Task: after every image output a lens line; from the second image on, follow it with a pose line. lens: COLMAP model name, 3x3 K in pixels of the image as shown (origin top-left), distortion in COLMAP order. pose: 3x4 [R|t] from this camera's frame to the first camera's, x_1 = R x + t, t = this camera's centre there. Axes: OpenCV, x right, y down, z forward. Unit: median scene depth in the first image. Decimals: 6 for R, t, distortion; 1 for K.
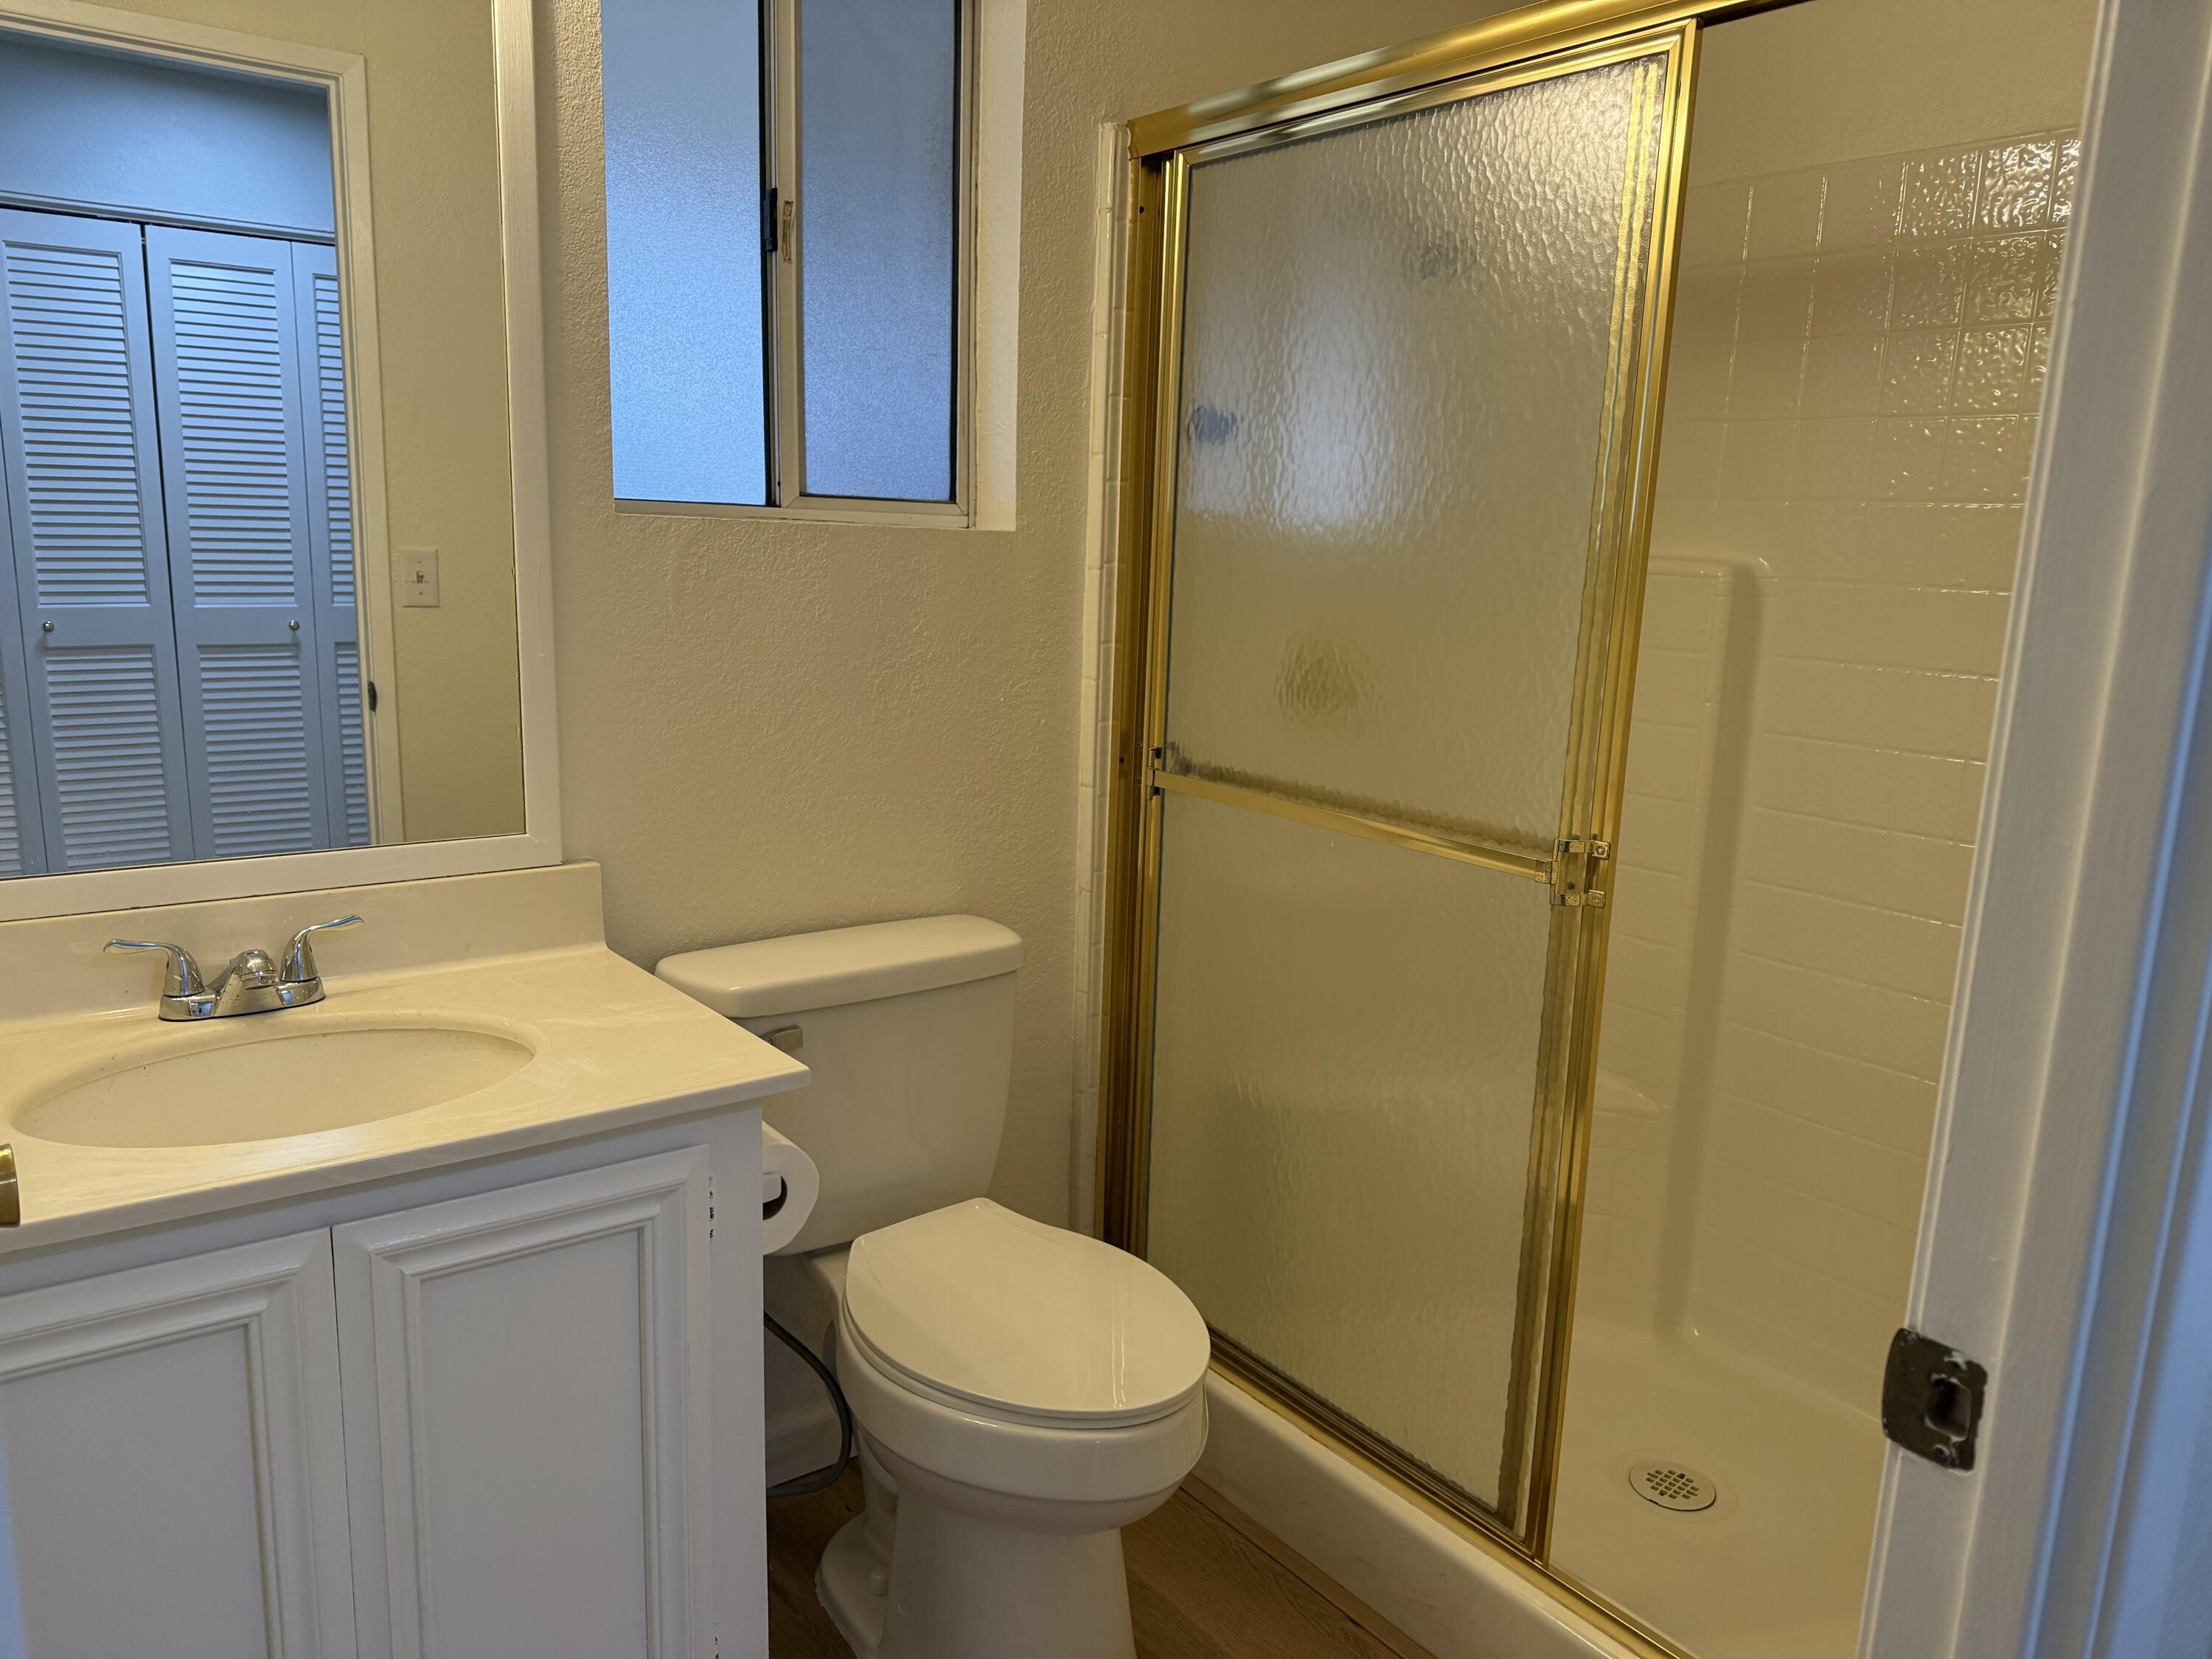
lens RADIAL K [[1558.1, 0, 1085.5], [0, 1558.1, 829.7], [0, 0, 1]] dist [0.038090, -0.037794]
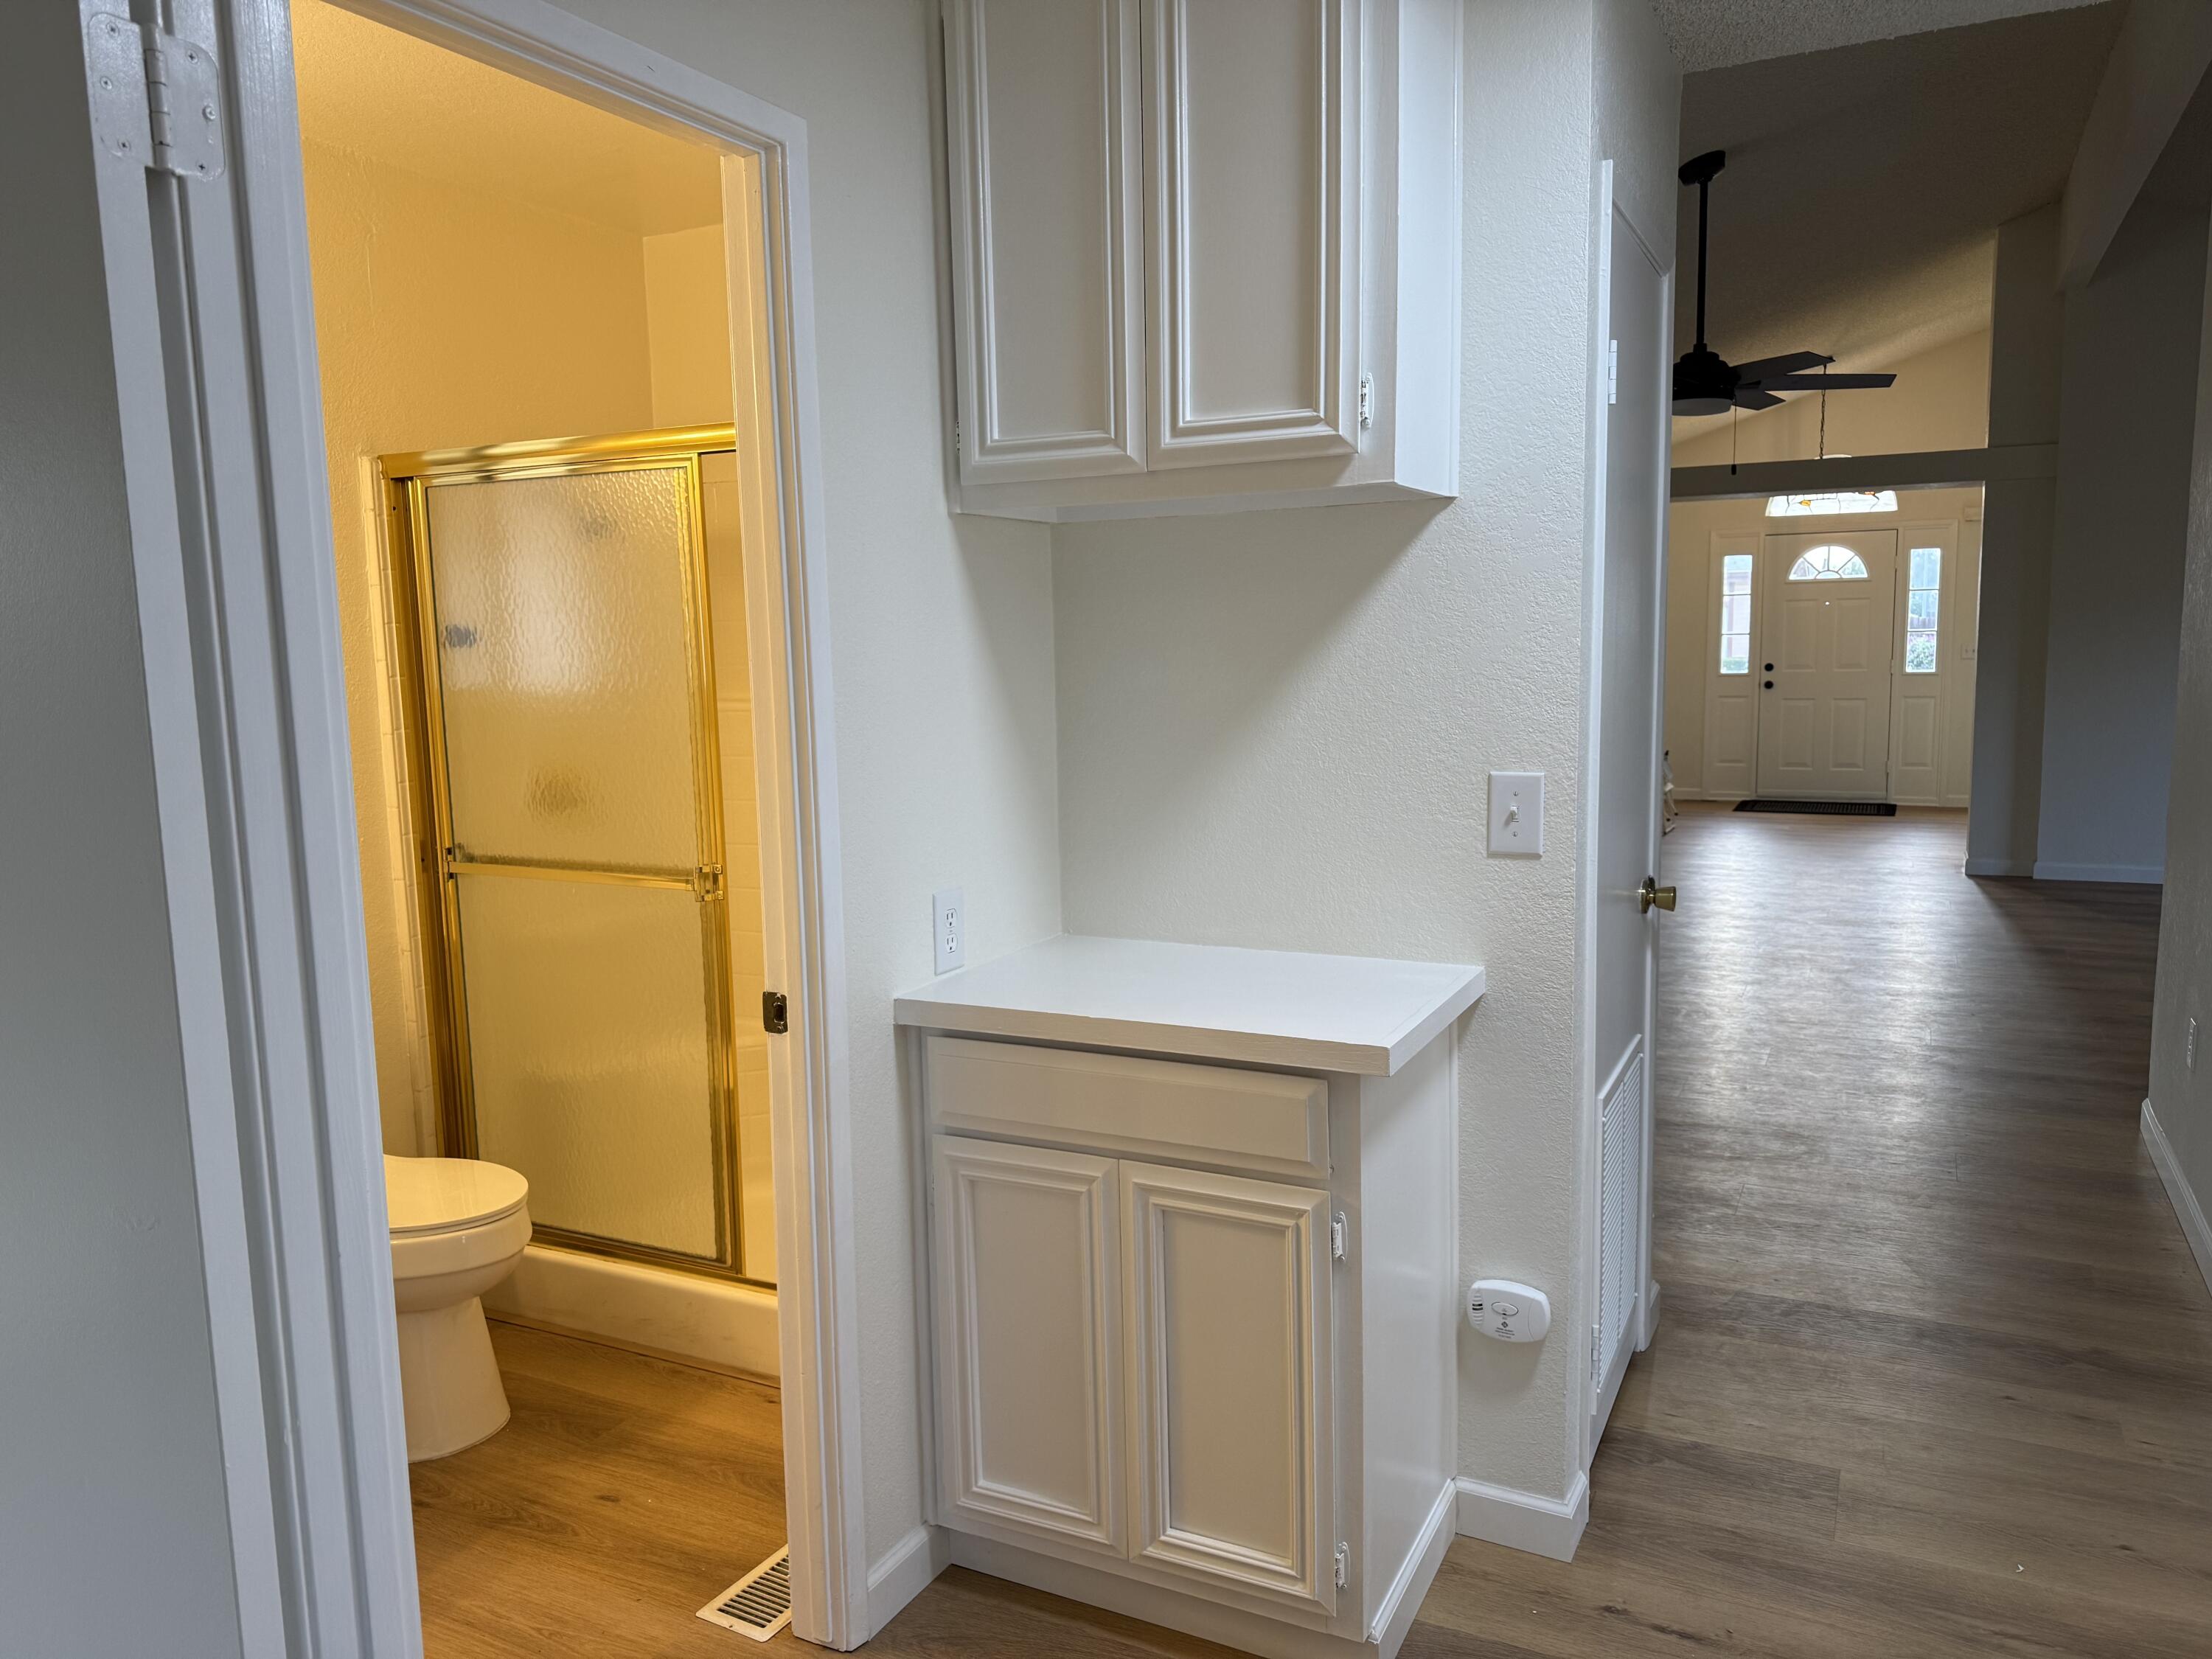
lens RADIAL K [[1558.1, 0, 1129.6], [0, 1558.1, 830.8], [0, 0, 1]] dist [0.038090, -0.037794]
pose [[0.886932, -0.107078, 0.449317, -0.052606], [0.138138, 0.989729, -0.036812, 0.083300], [-0.440760, 0.094717, 0.892614, -0.702685]]
